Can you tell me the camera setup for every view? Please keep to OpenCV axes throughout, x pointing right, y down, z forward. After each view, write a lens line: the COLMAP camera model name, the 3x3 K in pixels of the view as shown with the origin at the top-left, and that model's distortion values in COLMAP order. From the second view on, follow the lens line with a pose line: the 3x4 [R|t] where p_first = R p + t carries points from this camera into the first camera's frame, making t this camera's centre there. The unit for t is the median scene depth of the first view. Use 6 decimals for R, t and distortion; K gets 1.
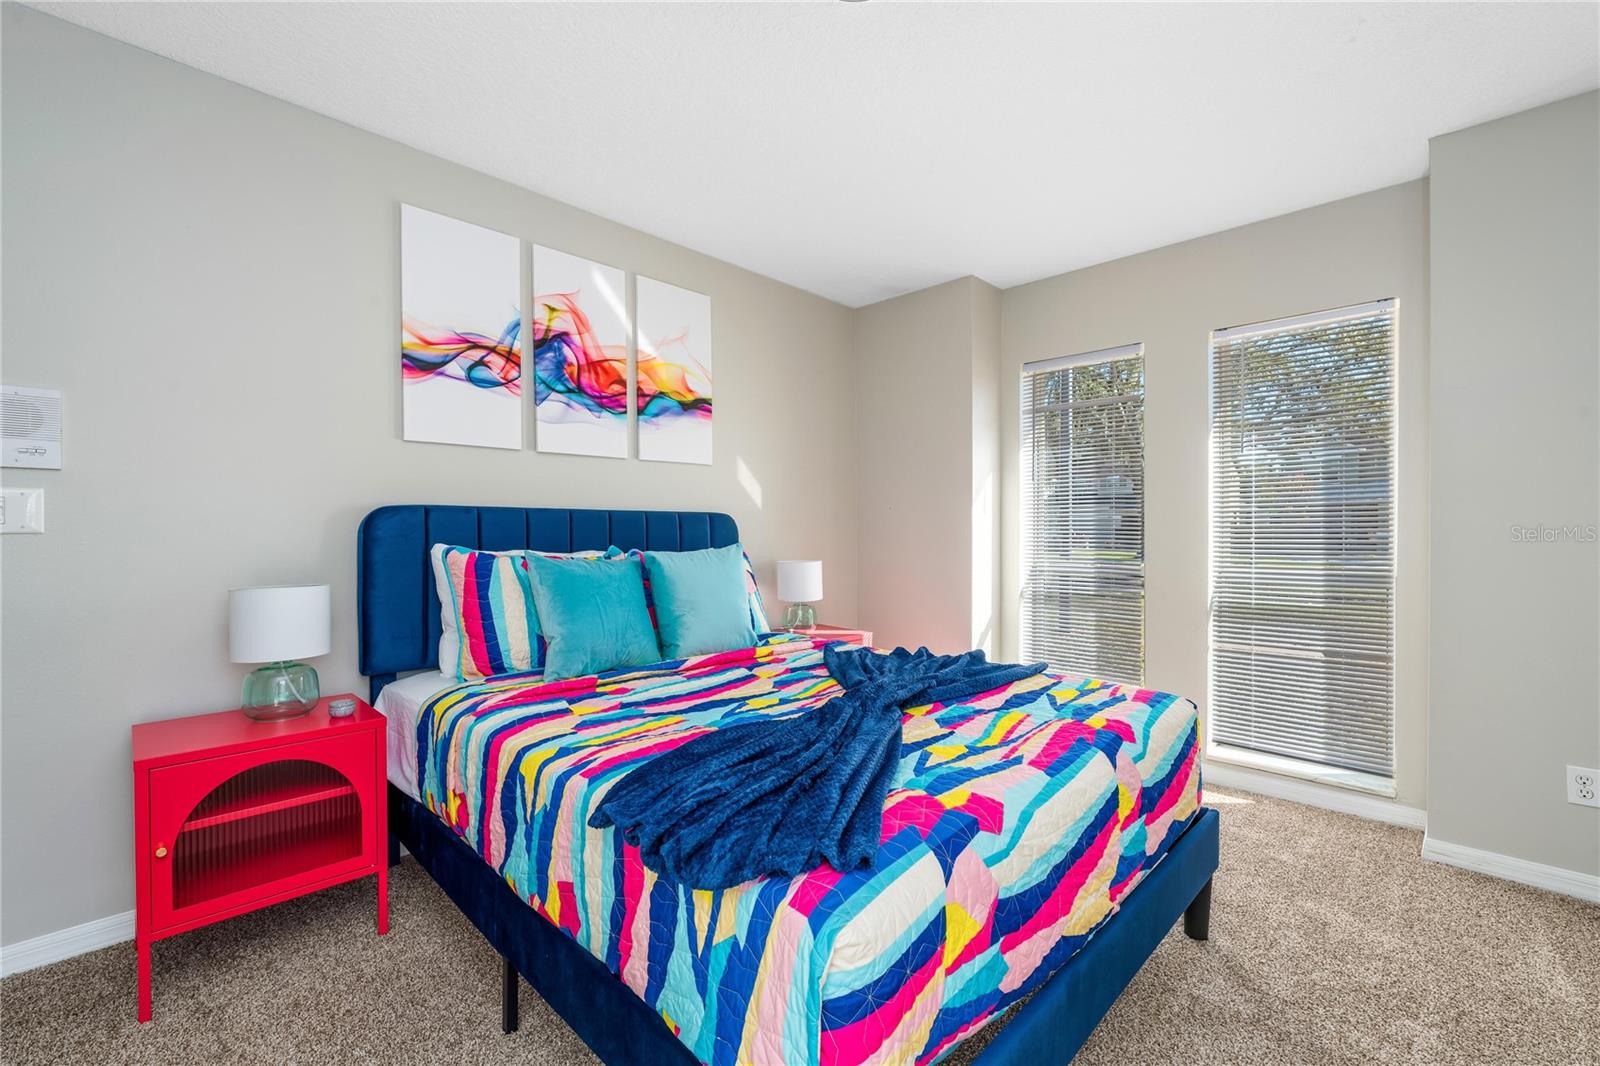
lens RADIAL K [[673.3, 0, 800.0], [0, 673.3, 533.0], [0, 0, 1]] dist [0.000262, 0.000045]
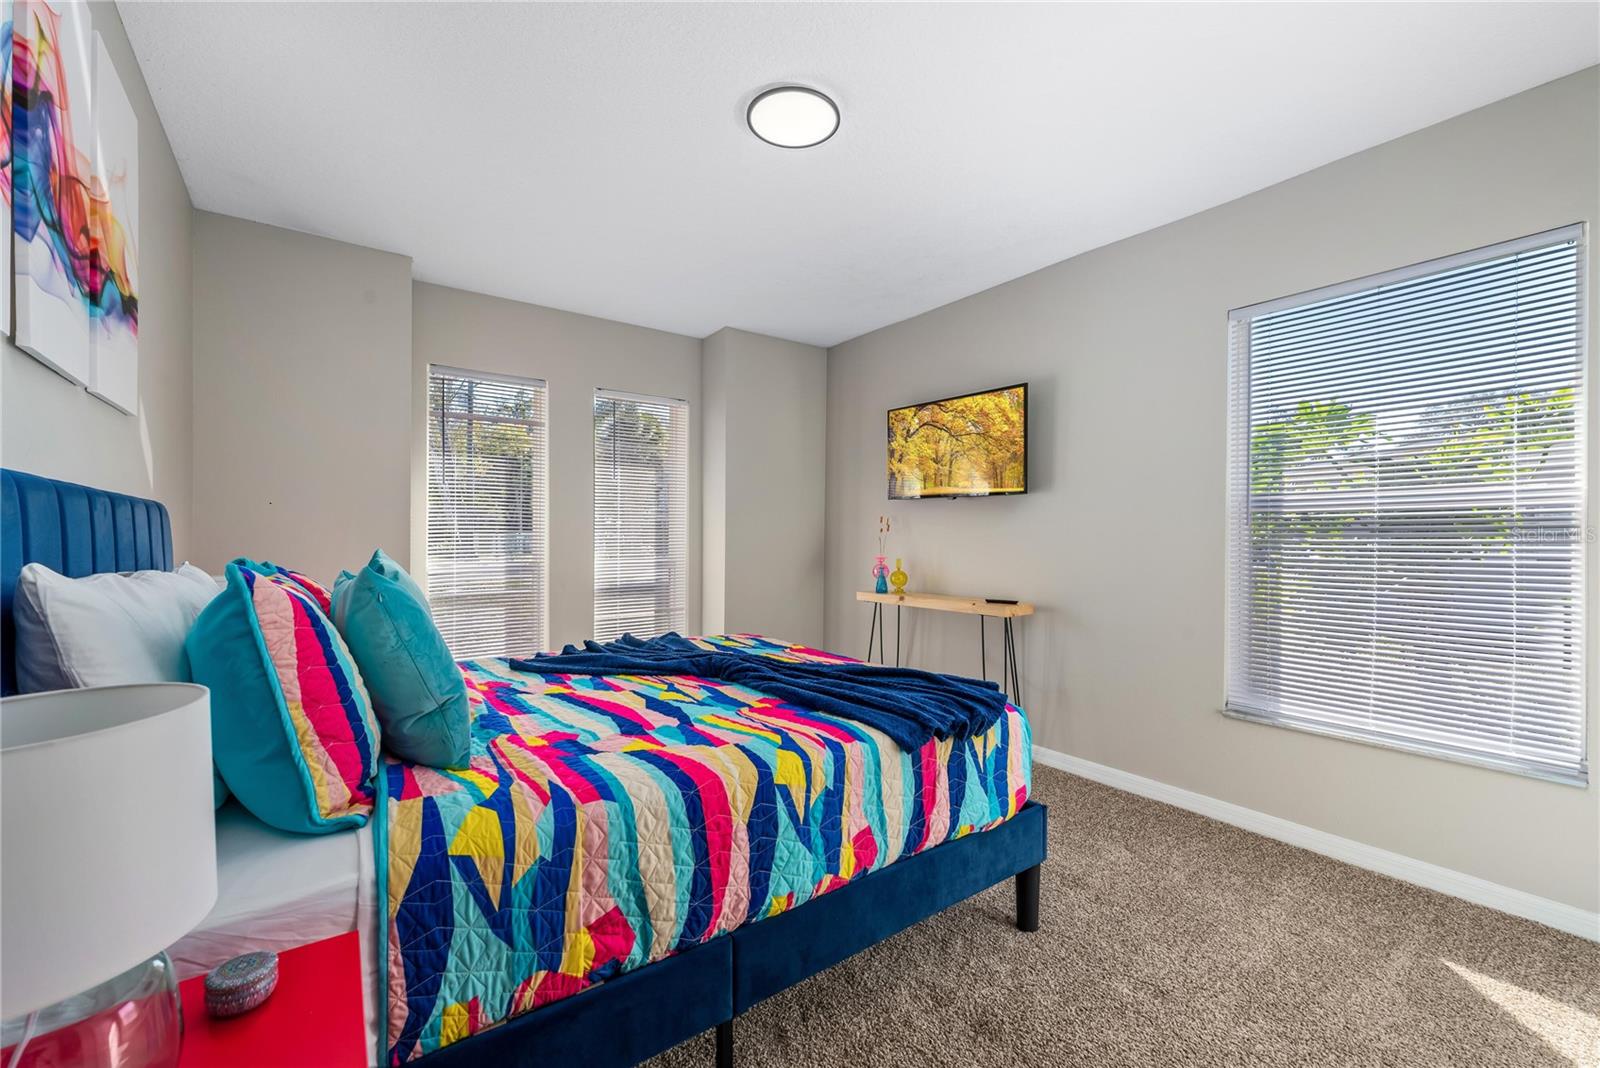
lens RADIAL K [[644.2, 0, 800.0], [0, 644.2, 534.0], [0, 0, 1]] dist [0.000873, 0.000091]
pose [[0.161621, 0.003262, 0.986847, -0.767722], [0.001118, 0.999993, -0.003489, 0.001100], [-0.986852, 0.001667, 0.161616, 0.476085]]
